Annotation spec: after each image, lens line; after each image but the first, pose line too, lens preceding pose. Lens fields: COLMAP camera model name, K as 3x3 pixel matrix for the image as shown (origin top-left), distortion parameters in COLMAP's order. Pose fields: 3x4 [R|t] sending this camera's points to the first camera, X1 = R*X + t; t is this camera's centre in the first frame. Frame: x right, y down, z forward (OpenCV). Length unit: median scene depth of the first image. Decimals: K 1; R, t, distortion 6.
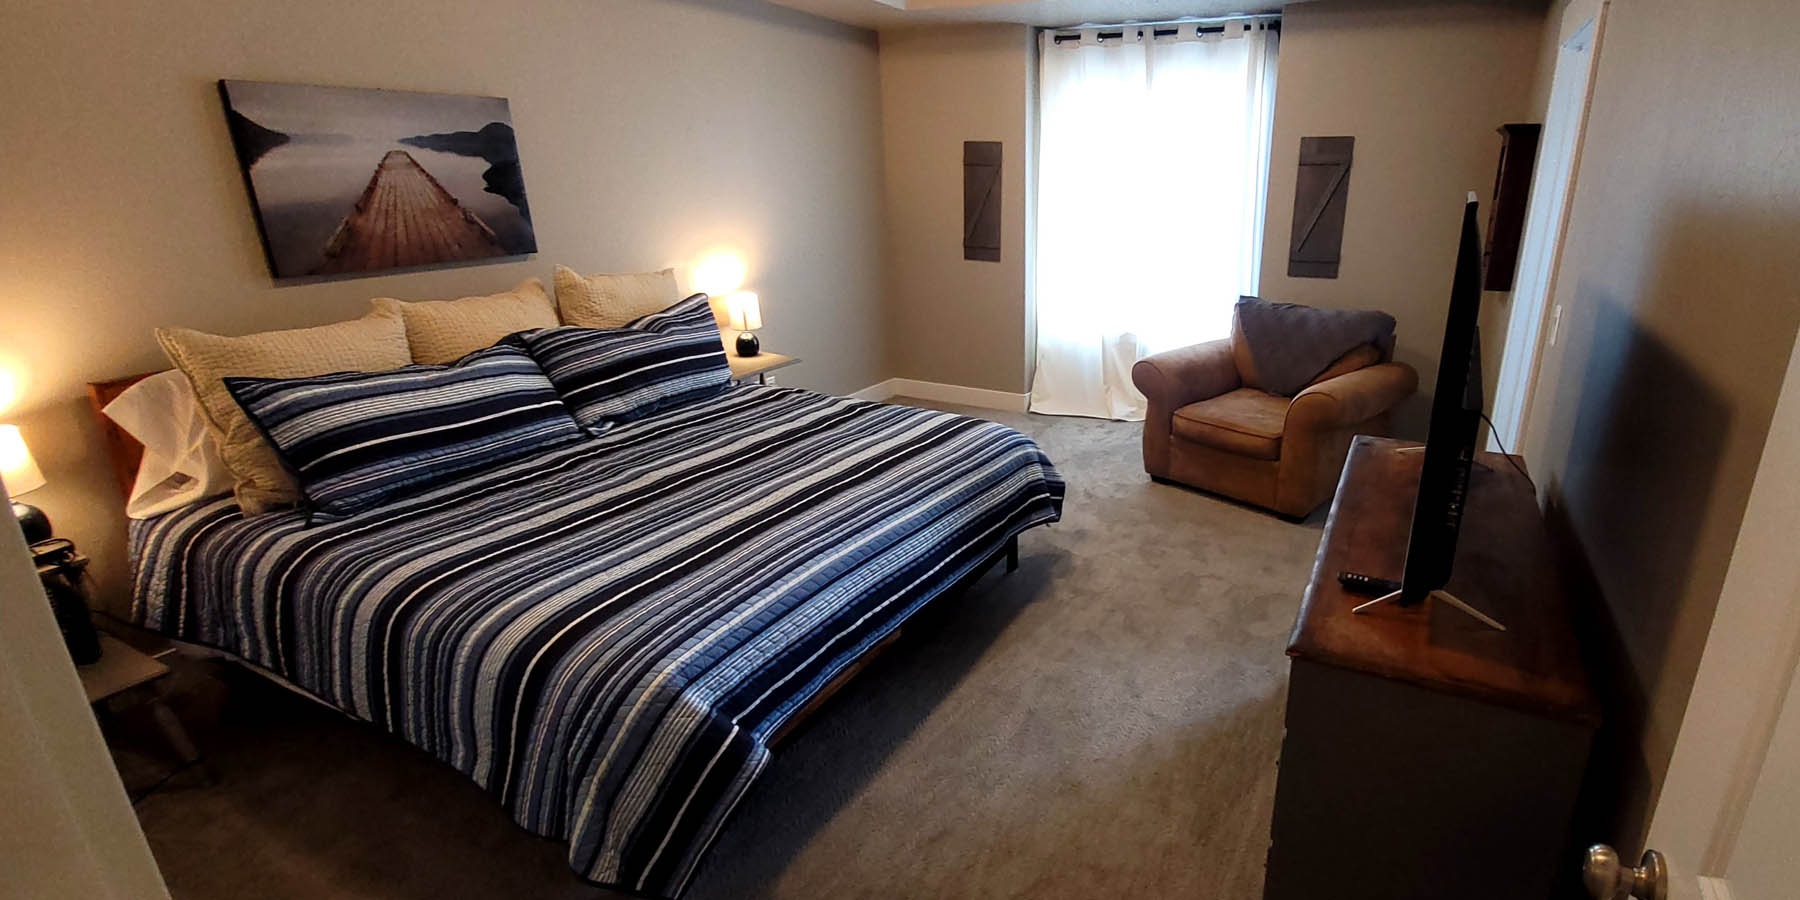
lens RADIAL K [[796.8, 0, 945.8], [0, 796.8, 453.9], [0, 0, 1]] dist [0.000802, -0.005781]
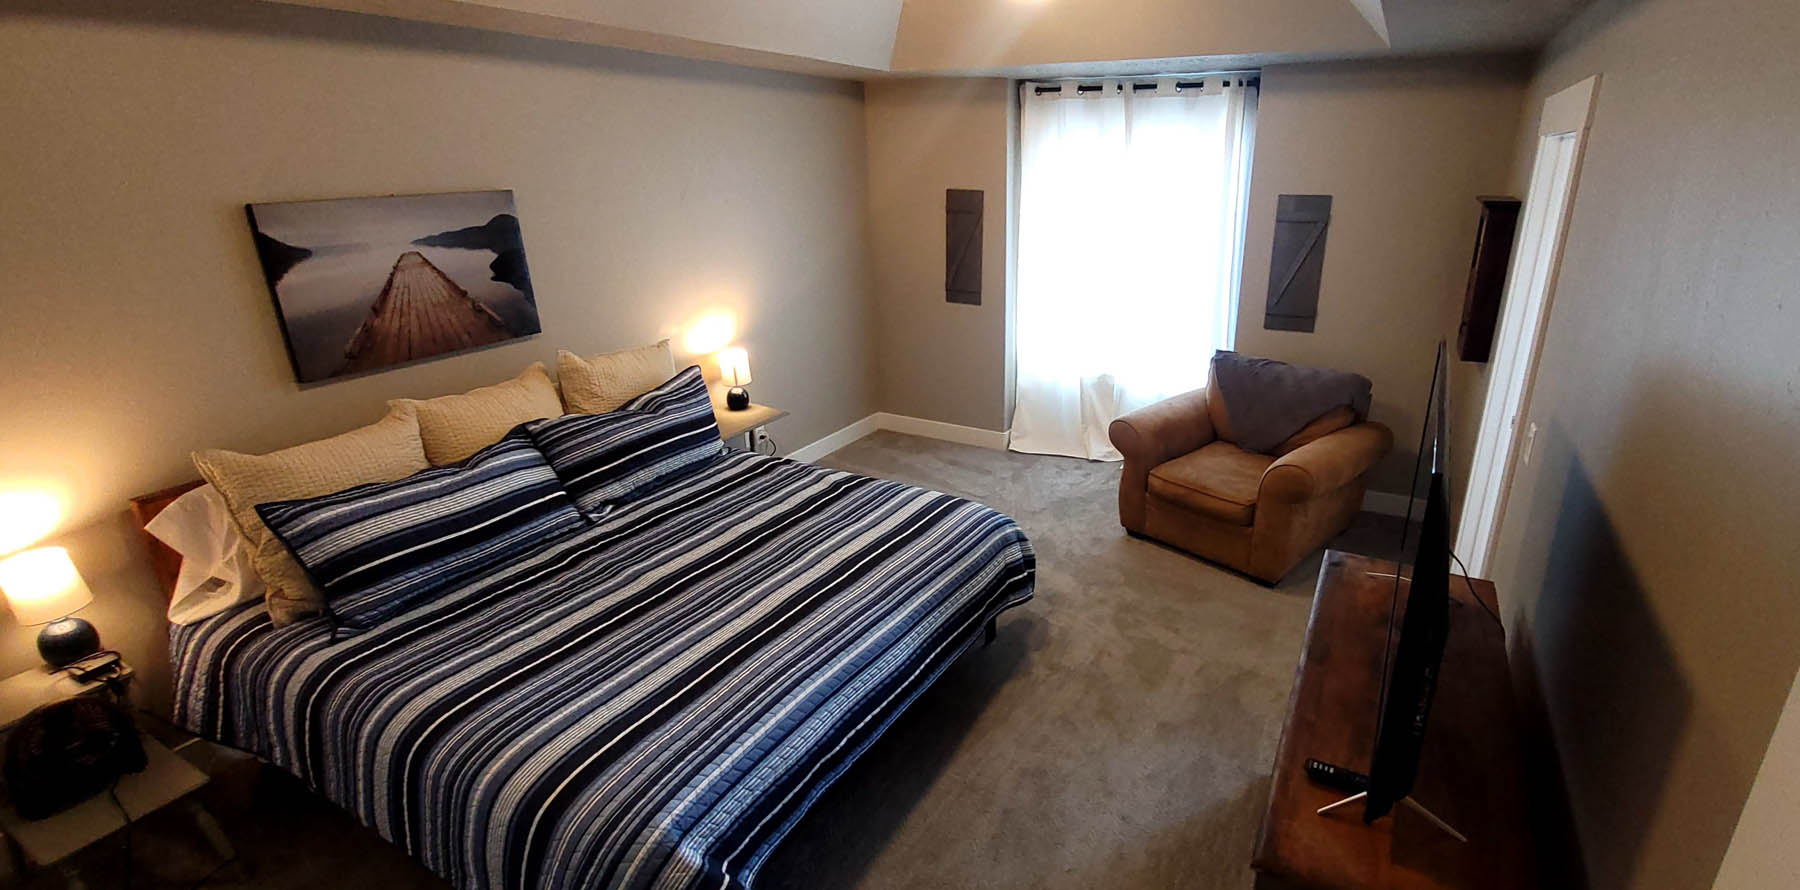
lens RADIAL K [[770.7, 0, 900.0], [0, 770.7, 445.0], [0, 0, 1]] dist [-0.001847, -0.000527]
pose [[0.999298, 0.003909, -0.037246, 0.002100], [-0.003295, 0.999858, 0.016525, -0.144615], [0.037306, -0.016390, 0.999169, -0.006082]]
